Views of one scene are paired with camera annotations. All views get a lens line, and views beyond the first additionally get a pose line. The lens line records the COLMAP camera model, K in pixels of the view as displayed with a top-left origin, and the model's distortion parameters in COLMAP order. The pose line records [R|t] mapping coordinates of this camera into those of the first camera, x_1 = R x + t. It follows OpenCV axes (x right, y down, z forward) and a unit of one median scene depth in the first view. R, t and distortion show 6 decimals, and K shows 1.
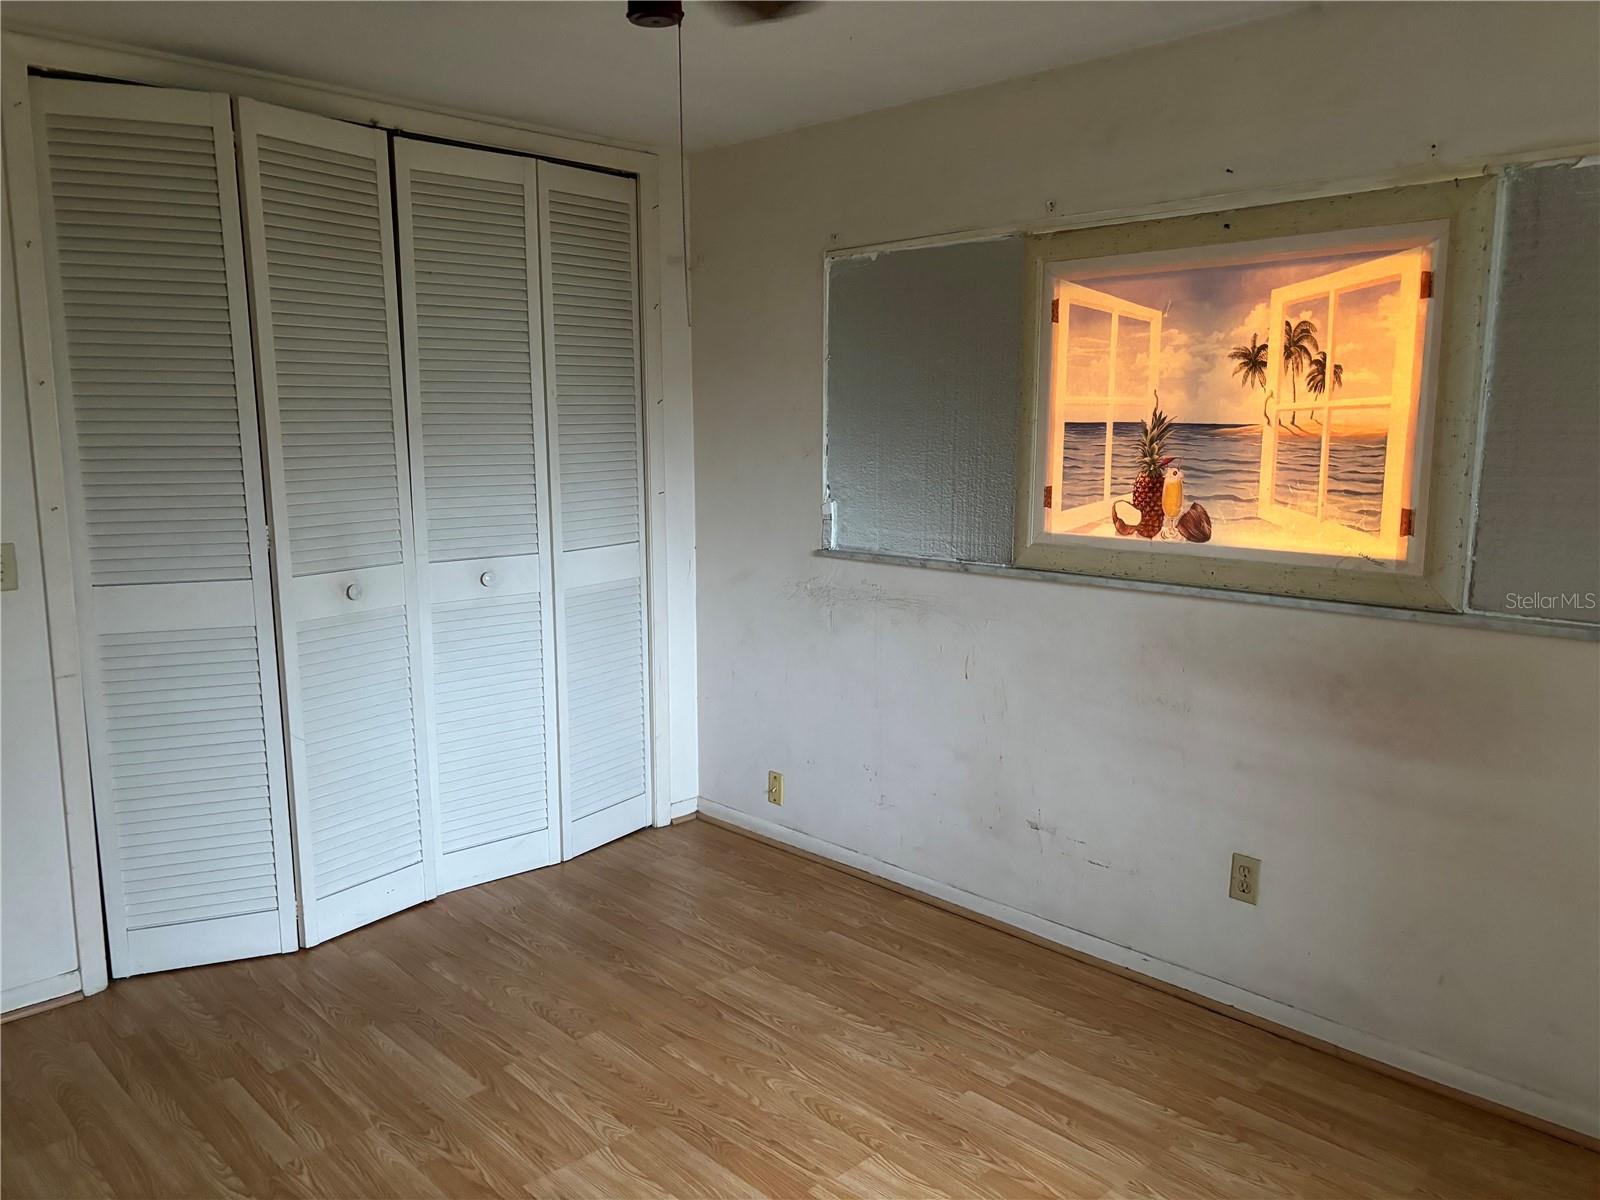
lens RADIAL K [[1223.4, 0, 798.6], [0, 1223.4, 597.4], [0, 0, 1]] dist [0.045169, -0.042859]
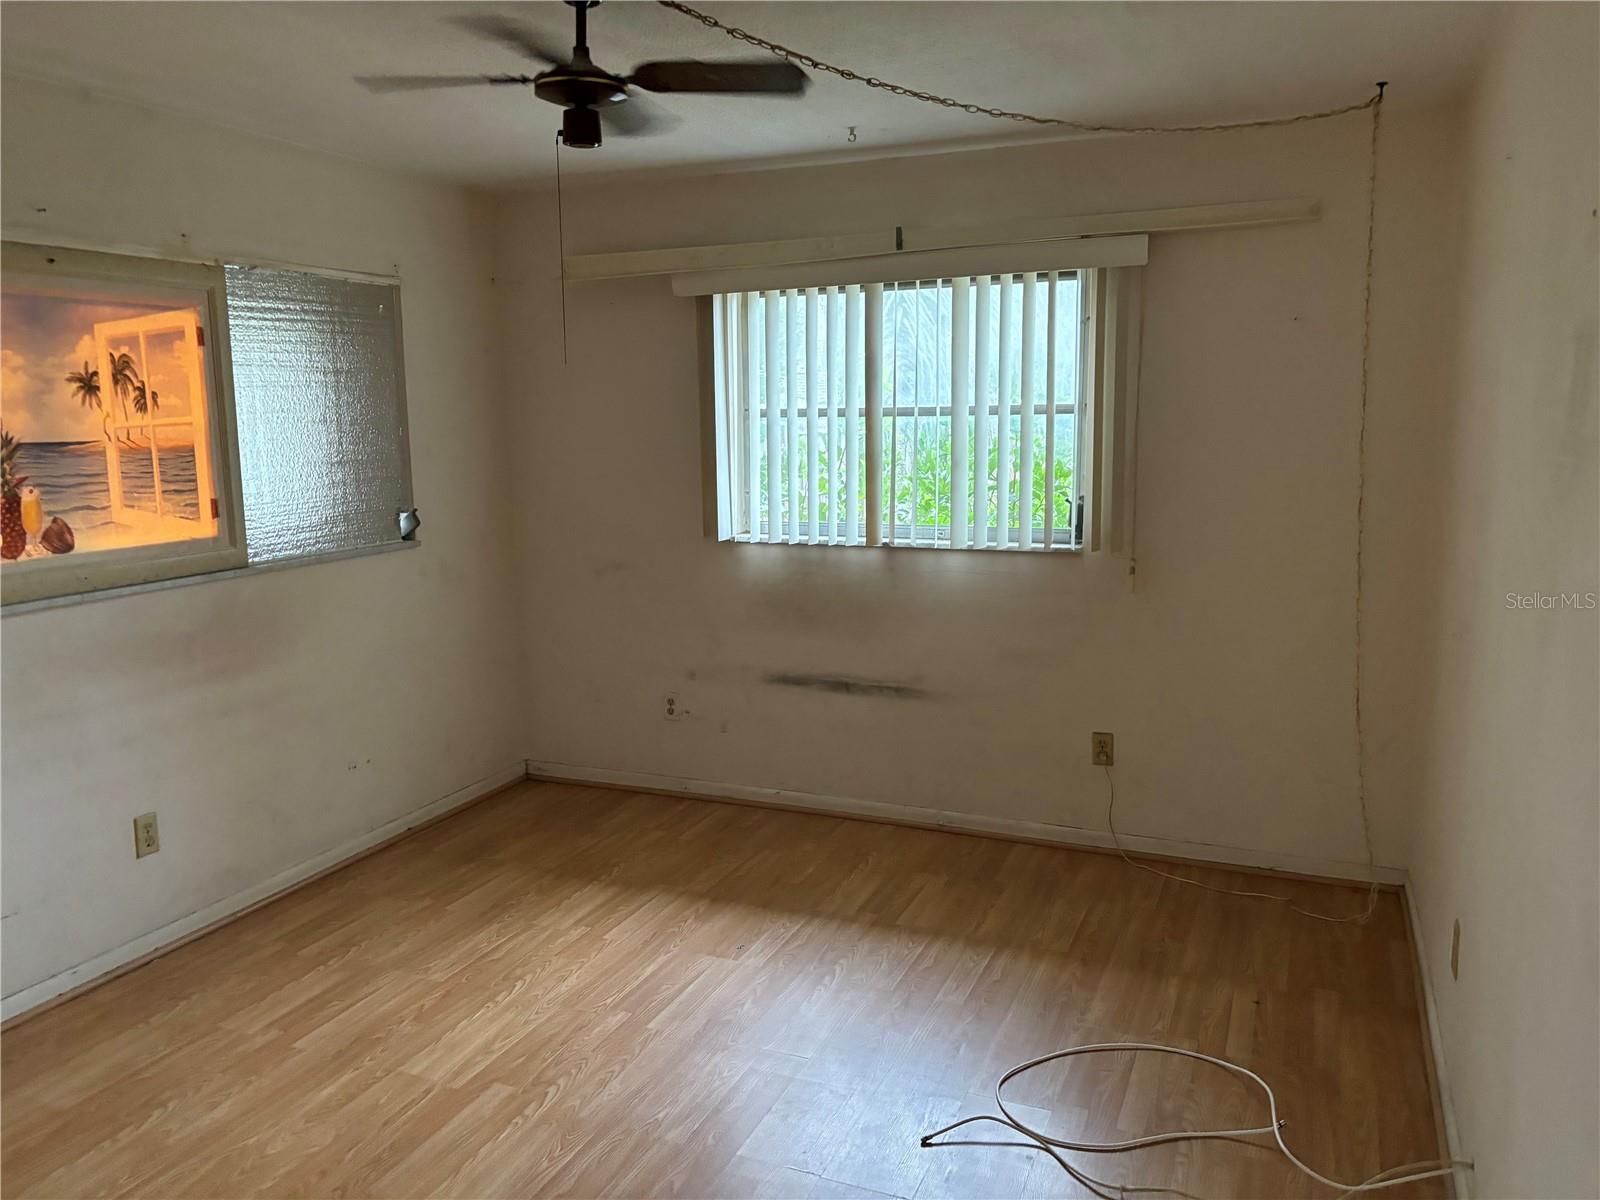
lens RADIAL K [[1223.4, 0, 798.1], [0, 1223.4, 600.3], [0, 0, 1]] dist [0.045169, -0.042859]
pose [[-0.393580, -0.135453, 0.909257, -0.964345], [0.153654, 0.965478, 0.210339, -0.142452], [-0.906358, 0.222496, -0.359179, 0.876317]]
